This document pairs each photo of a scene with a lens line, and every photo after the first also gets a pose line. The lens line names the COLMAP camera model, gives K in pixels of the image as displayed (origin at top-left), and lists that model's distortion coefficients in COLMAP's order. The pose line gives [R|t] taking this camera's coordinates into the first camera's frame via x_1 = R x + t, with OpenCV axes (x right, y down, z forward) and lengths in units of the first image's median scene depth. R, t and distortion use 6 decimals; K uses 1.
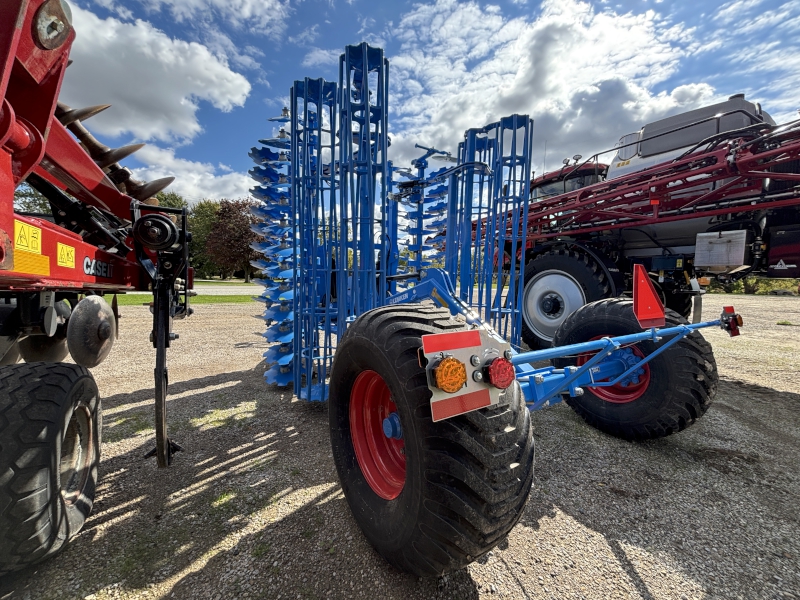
lens RADIAL K [[321.8, 0, 408.7], [0, 321.8, 296.0], [0, 0, 1]] dist [-0.001016, -0.000005]
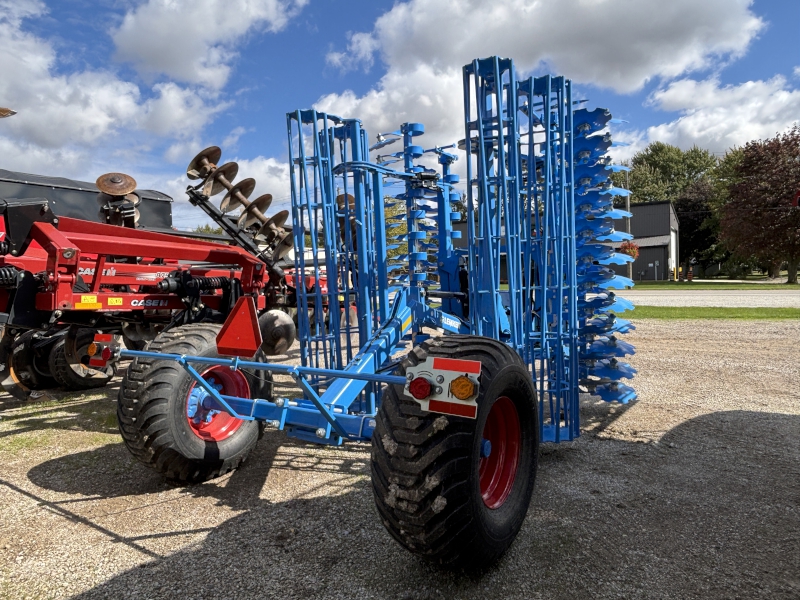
lens RADIAL K [[545.2, 0, 400.0], [0, 545.2, 300.0], [0, 0, 1]] dist [-0.002387, -0.000759]
pose [[0.400916, 0.018482, -0.915928, 2.424461], [-0.030027, 0.999524, 0.007025, -0.095215], [0.915623, 0.024686, 0.401280, 0.737867]]
